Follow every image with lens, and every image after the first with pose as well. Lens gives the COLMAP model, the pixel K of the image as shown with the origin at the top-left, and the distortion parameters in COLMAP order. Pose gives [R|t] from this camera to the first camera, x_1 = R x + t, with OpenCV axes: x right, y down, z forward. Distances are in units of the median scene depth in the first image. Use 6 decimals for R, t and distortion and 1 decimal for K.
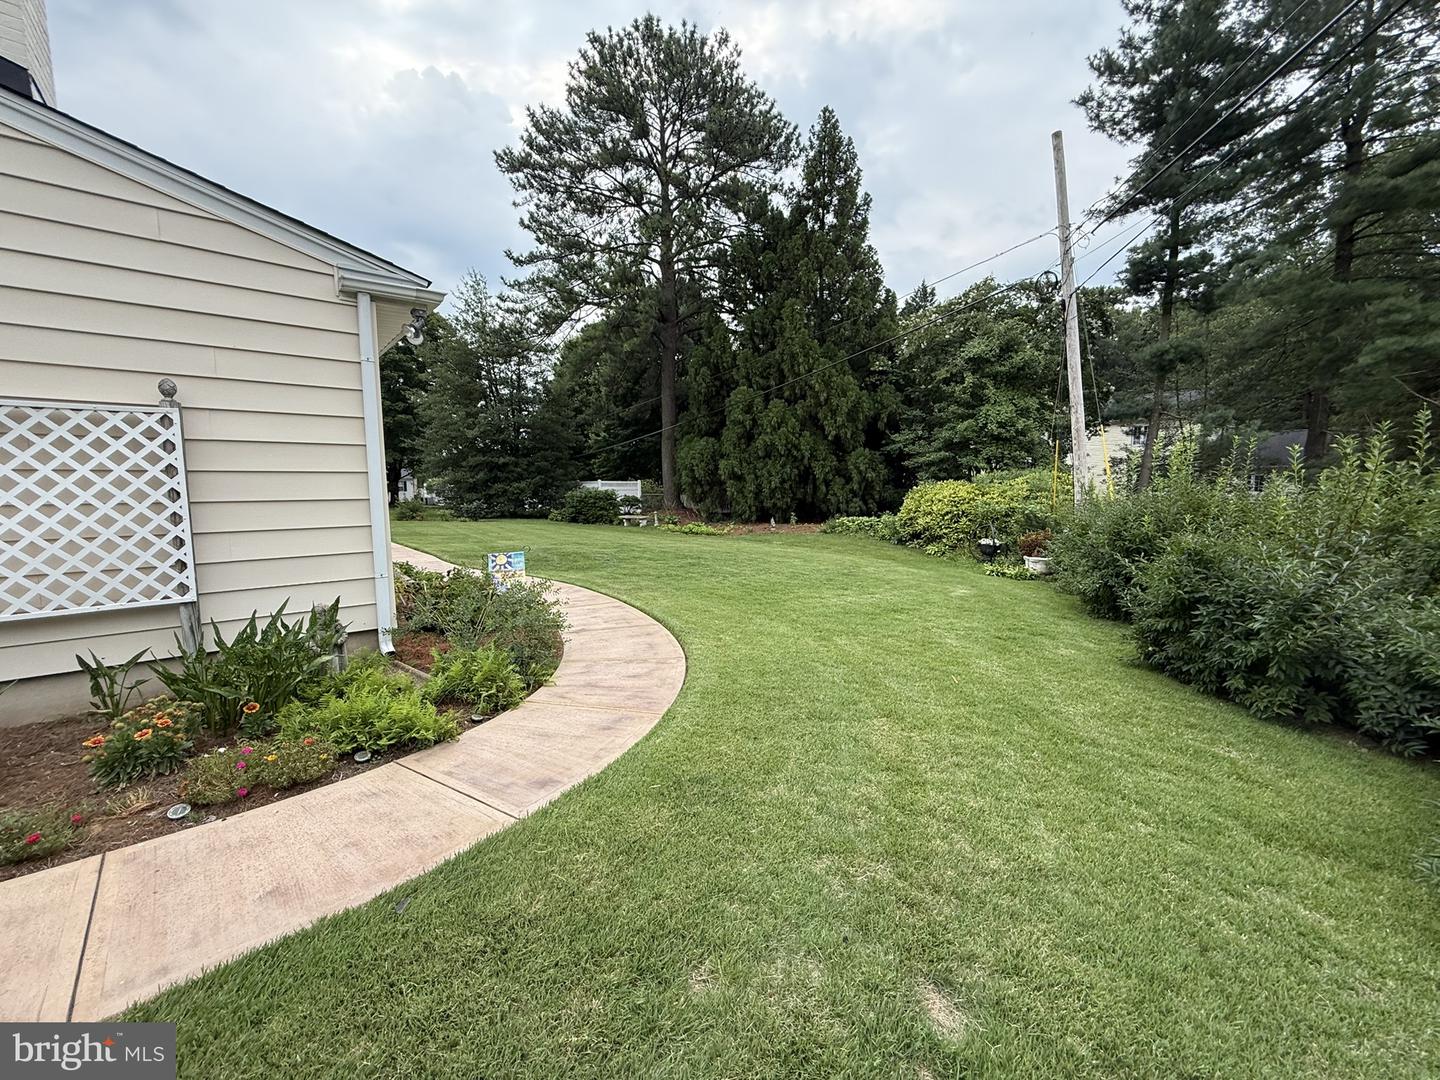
lens RADIAL K [[576.4, 0, 717.9], [0, 576.4, 542.3], [0, 0, 1]] dist [-0.001525, 0.000299]
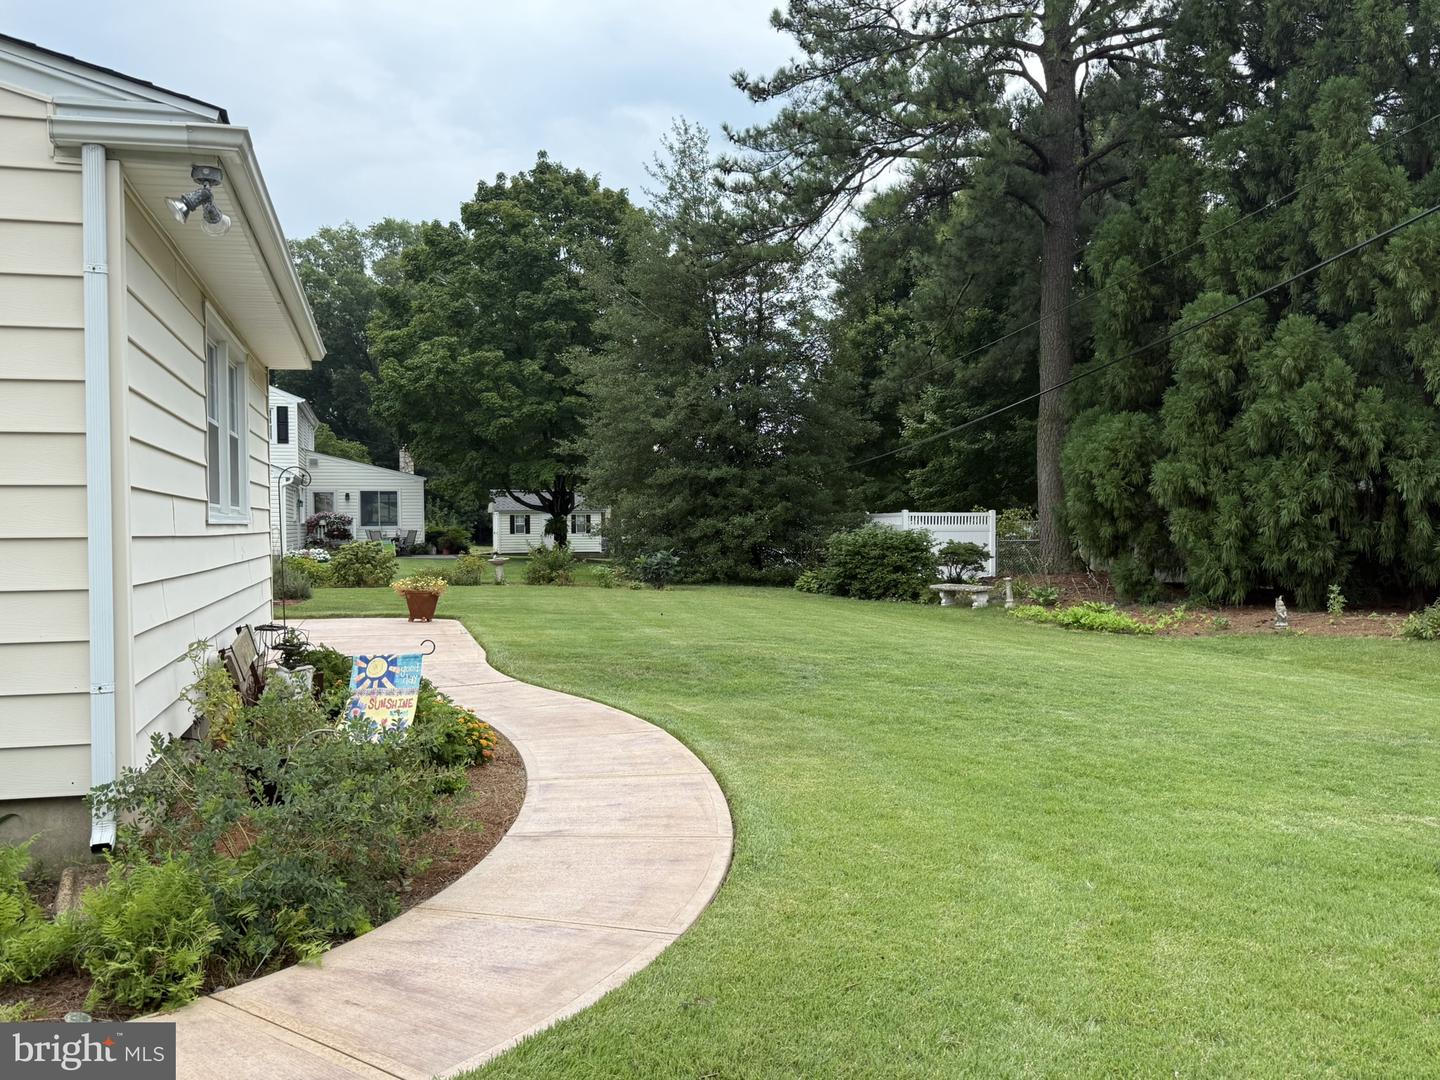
lens RADIAL K [[1168.7, 0, 718.9], [0, 1168.7, 554.6], [0, 0, 1]] dist [0.080718, -0.110941]
pose [[0.914460, 0.009713, -0.404560, 0.067679], [-0.038601, 0.997247, -0.063310, -0.003031], [0.402831, 0.073511, 0.912317, 0.053632]]
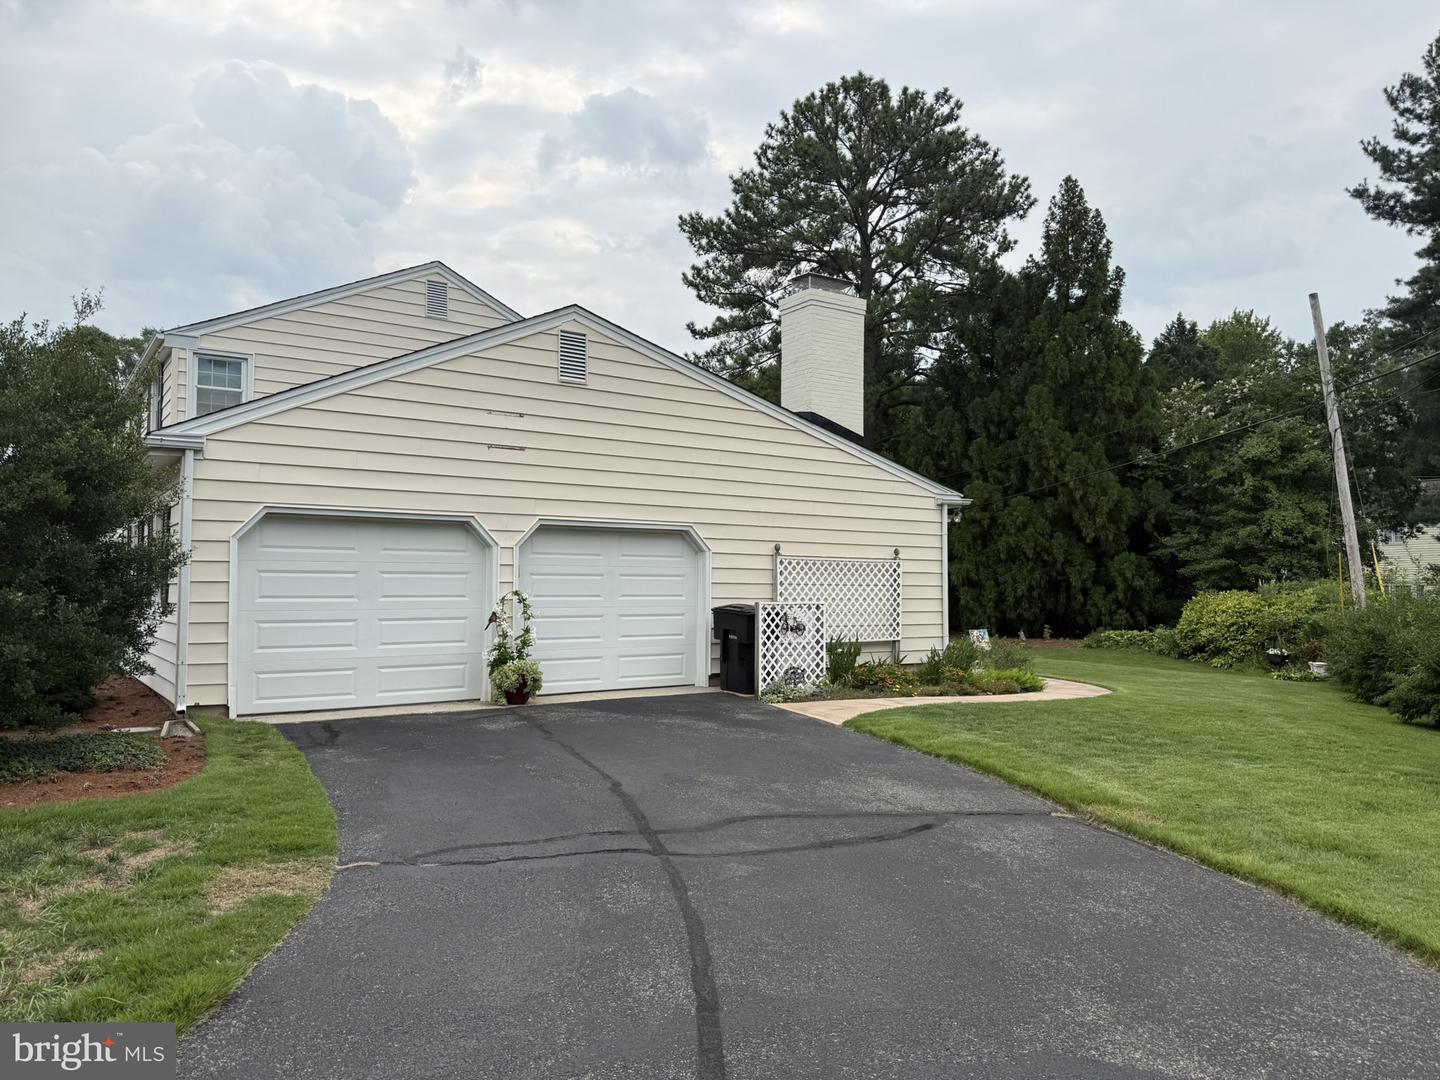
lens RADIAL K [[1010.8, 0, 720.7], [0, 1010.8, 548.6], [0, 0, 1]] dist [0.031184, -0.046599]
pose [[0.996345, 0.004512, -0.085303, -0.219578], [-0.016381, 0.990161, -0.138967, 0.052420], [0.083837, 0.139857, 0.986616, -0.541778]]
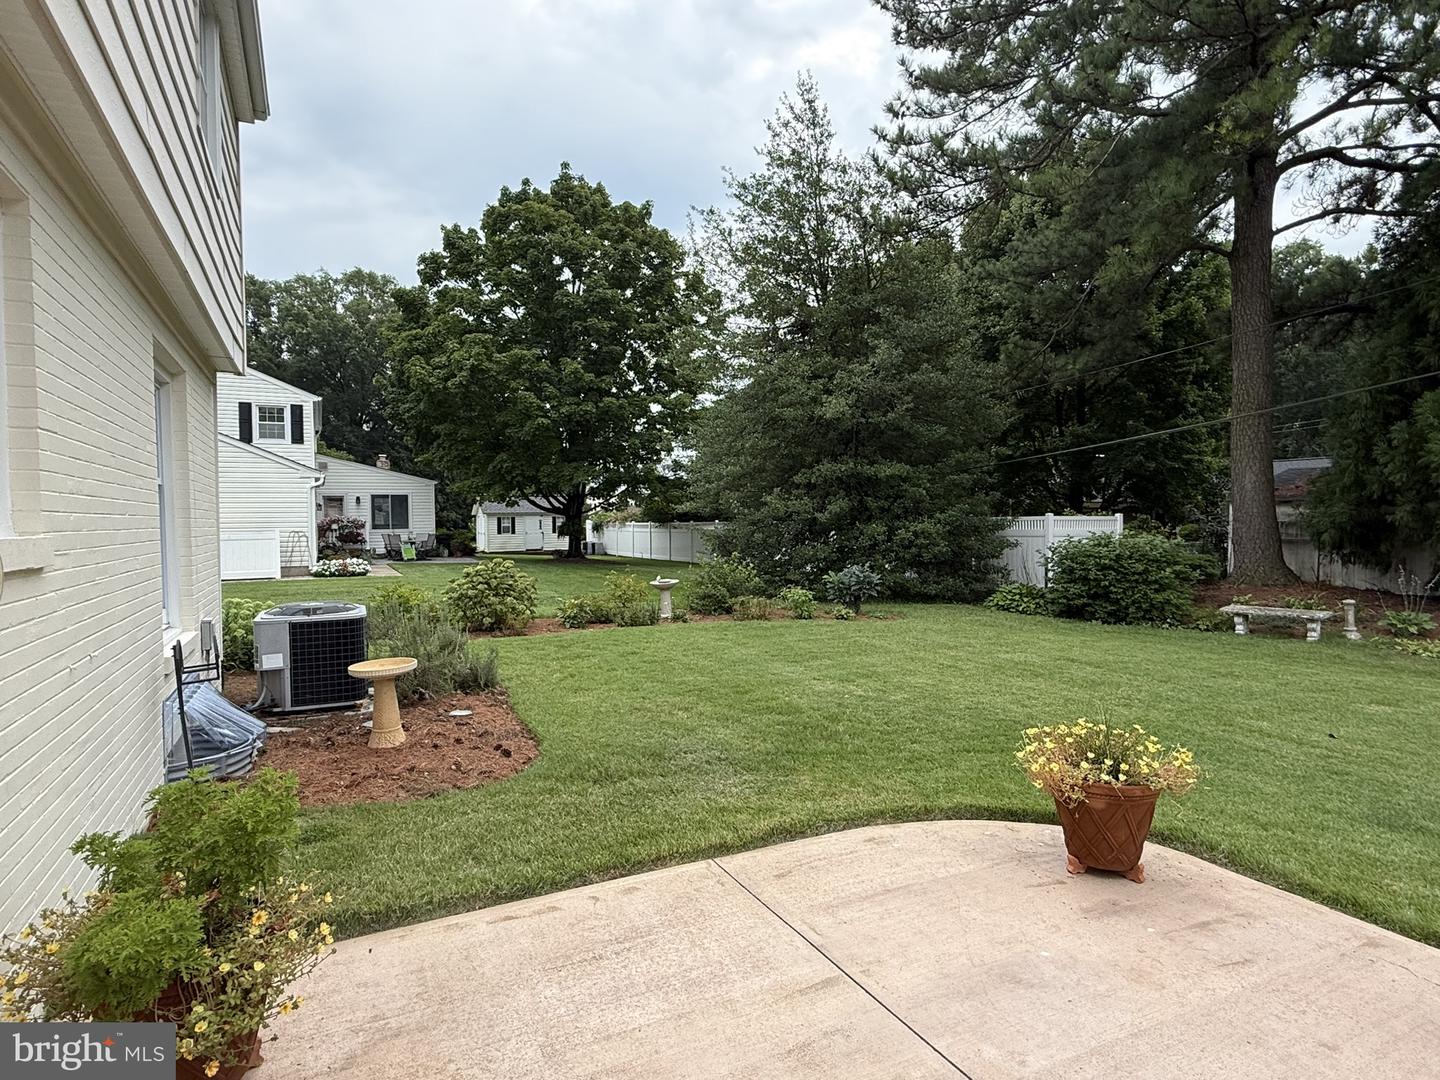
lens RADIAL K [[797.3, 0, 710.3], [0, 797.3, 537.7], [0, 0, 1]] dist [-0.002310, 0.000688]
pose [[0.971694, 0.001596, -0.236236, -0.433027], [-0.019470, 0.997116, -0.073348, -0.053411], [0.235438, 0.075872, 0.968923, 0.463450]]
